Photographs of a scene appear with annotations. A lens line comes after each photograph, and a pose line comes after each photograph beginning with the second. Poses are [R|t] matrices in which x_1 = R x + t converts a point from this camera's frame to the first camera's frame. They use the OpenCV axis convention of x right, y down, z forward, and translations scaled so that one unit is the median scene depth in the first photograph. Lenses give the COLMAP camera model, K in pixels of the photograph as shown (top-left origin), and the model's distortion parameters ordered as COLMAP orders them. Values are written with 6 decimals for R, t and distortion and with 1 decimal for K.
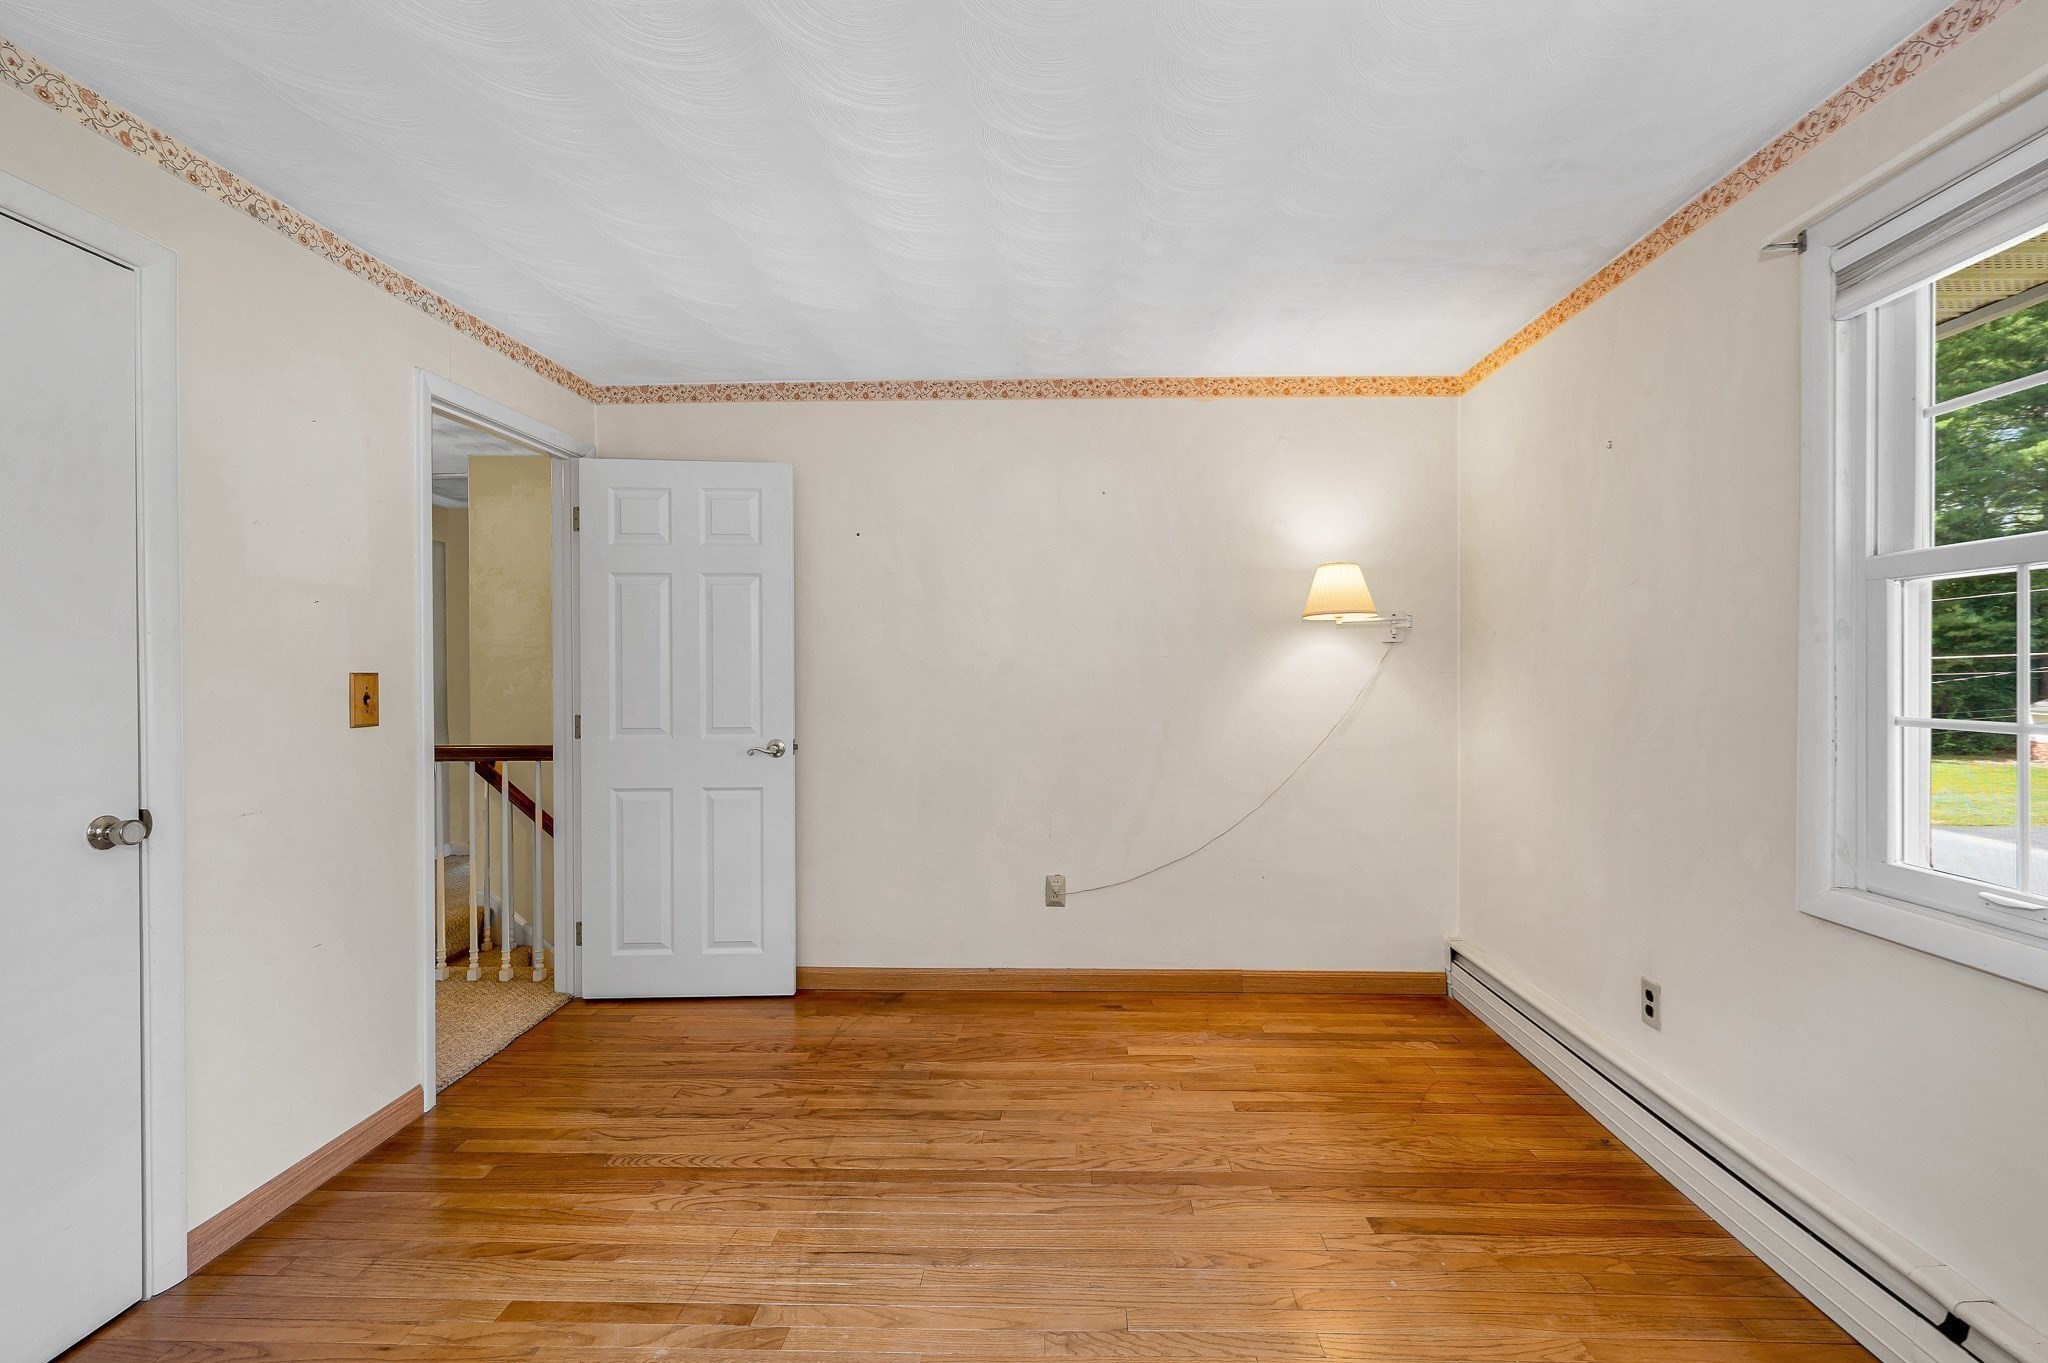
lens RADIAL K [[855.8, 0, 1029.2], [0, 855.8, 684.5], [0, 0, 1]] dist [-0.005835, 0.000866]
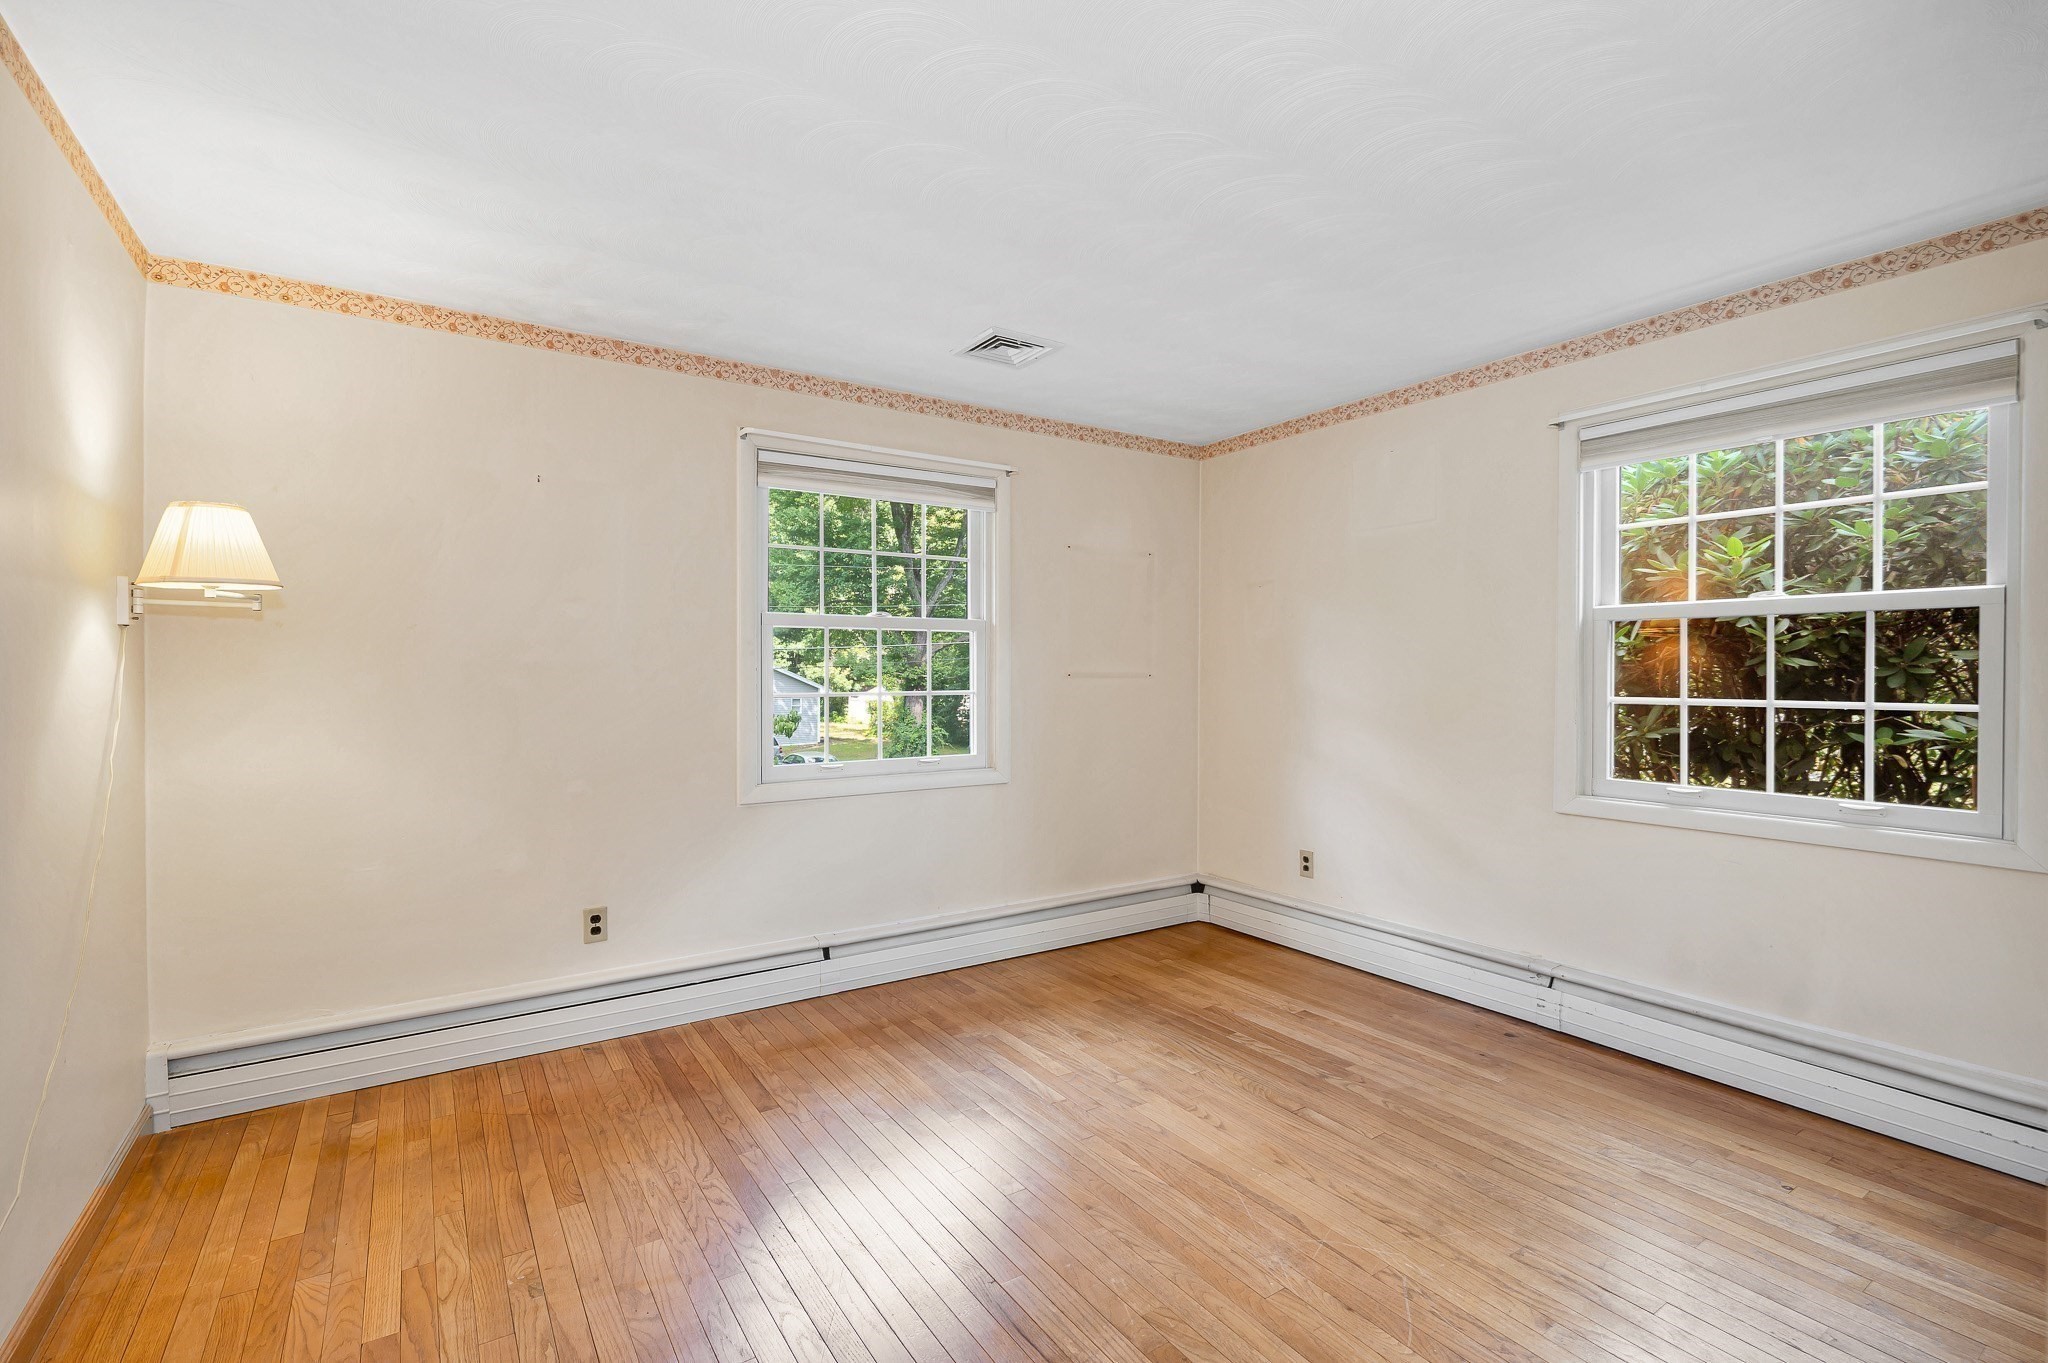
lens RADIAL K [[932.3, 0, 1038.5], [0, 932.3, 664.8], [0, 0, 1]] dist [0.002239, 0.000204]
pose [[-0.585424, 0.000049, 0.810727, -0.728661], [0.010275, 0.999920, 0.007359, -0.023024], [-0.810662, 0.012638, -0.585378, 1.129965]]
